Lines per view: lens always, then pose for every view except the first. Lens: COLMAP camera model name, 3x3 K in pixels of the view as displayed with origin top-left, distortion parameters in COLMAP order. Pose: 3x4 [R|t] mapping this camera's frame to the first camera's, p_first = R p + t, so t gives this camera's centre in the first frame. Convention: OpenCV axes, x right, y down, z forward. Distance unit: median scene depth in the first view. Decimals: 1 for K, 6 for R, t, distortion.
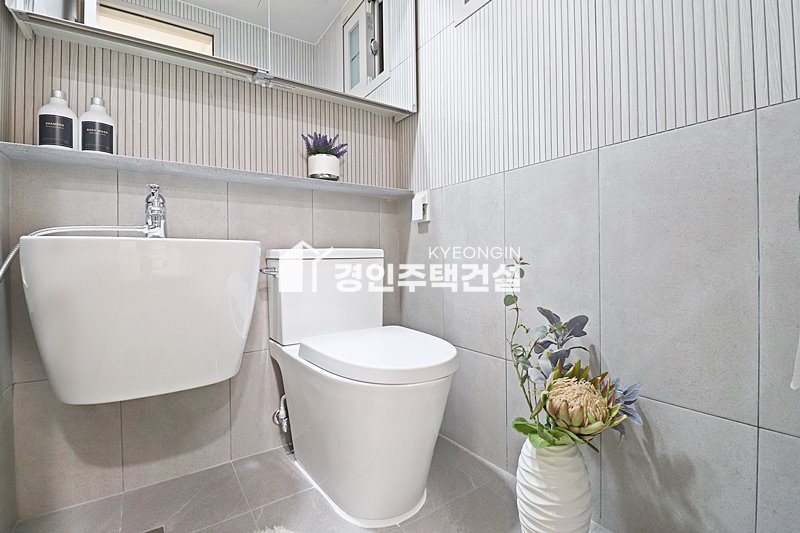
lens RADIAL K [[368.1, 0, 405.5], [0, 368.1, 259.7], [0, 0, 1]] dist [0.001443, -0.014290]
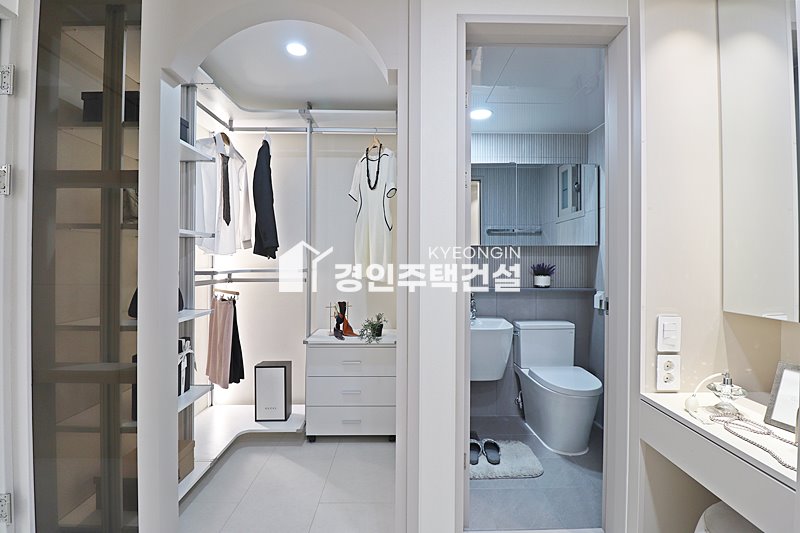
lens RADIAL K [[360.7, 0, 411.4], [0, 360.7, 263.6], [0, 0, 1]] dist [0.001659, -0.020559]
pose [[0.834202, 0.015040, -0.551253, 0.263324], [-0.013254, 0.999886, 0.007223, -0.353038], [0.551299, 0.001281, 0.834307, -1.025874]]
